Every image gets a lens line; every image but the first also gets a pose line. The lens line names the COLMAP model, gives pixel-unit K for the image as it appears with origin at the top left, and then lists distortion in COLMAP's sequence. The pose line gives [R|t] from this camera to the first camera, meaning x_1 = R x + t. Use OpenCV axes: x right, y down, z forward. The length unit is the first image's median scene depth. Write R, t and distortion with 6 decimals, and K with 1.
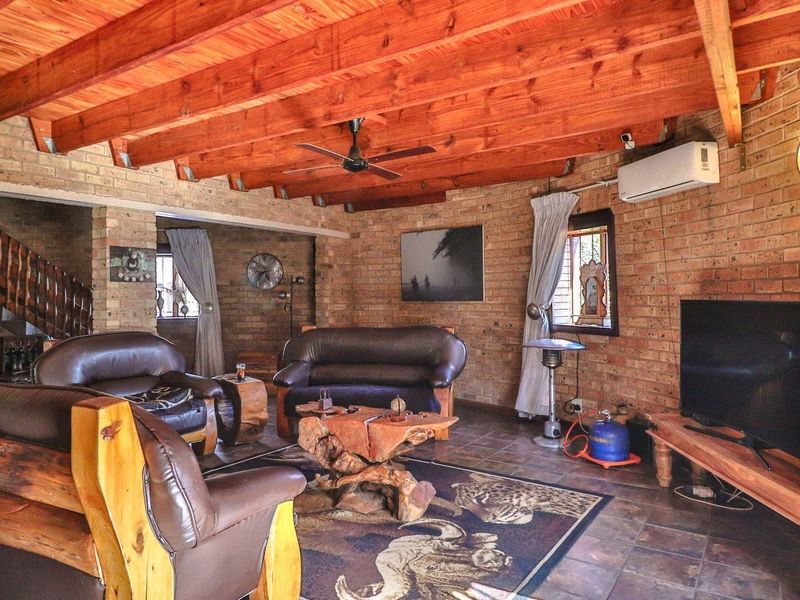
lens RADIAL K [[549.8, 0, 402.7], [0, 549.8, 297.5], [0, 0, 1]] dist [-0.003358, 0.001162]
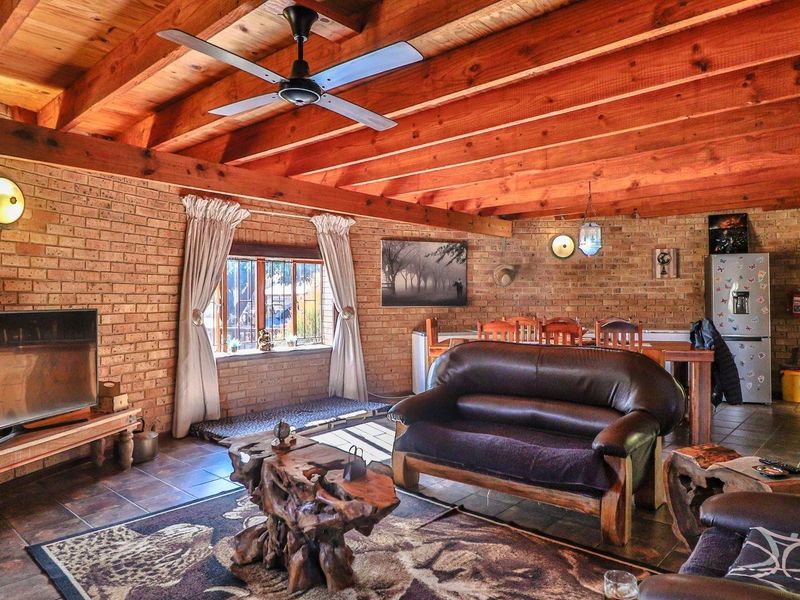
lens RADIAL K [[549.8, 0, 400.2], [0, 549.8, 297.9], [0, 0, 1]] dist [-0.003358, 0.001162]
pose [[-0.987003, 0.010192, 0.160381, -0.318673], [0.010981, 0.999932, 0.004032, -0.015680], [-0.160329, 0.005741, -0.987047, 1.731723]]
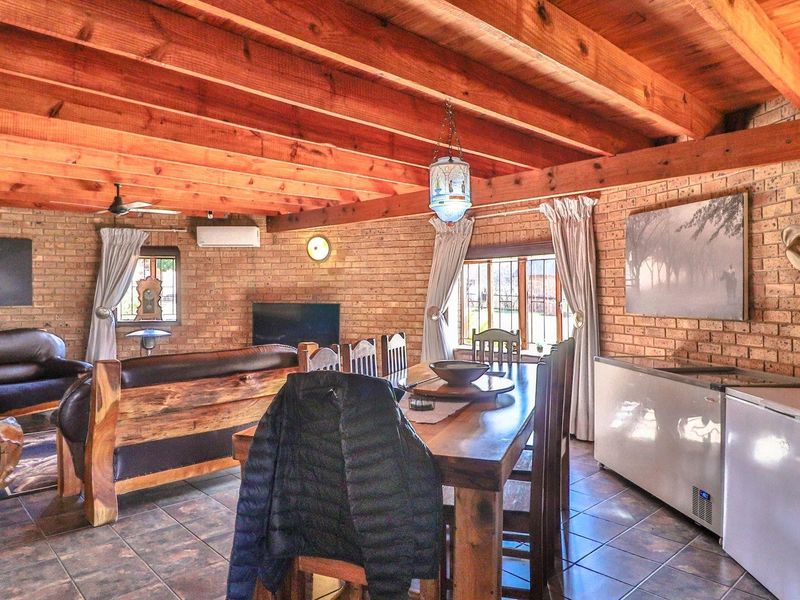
lens RADIAL K [[549.8, 0, 400.8], [0, 549.8, 299.1], [0, 0, 1]] dist [-0.003358, 0.001162]
pose [[0.247688, -0.003929, 0.968832, -1.404536], [0.001196, 0.999992, 0.003750, -0.018577], [-0.968839, 0.000230, 0.247691, -0.044390]]
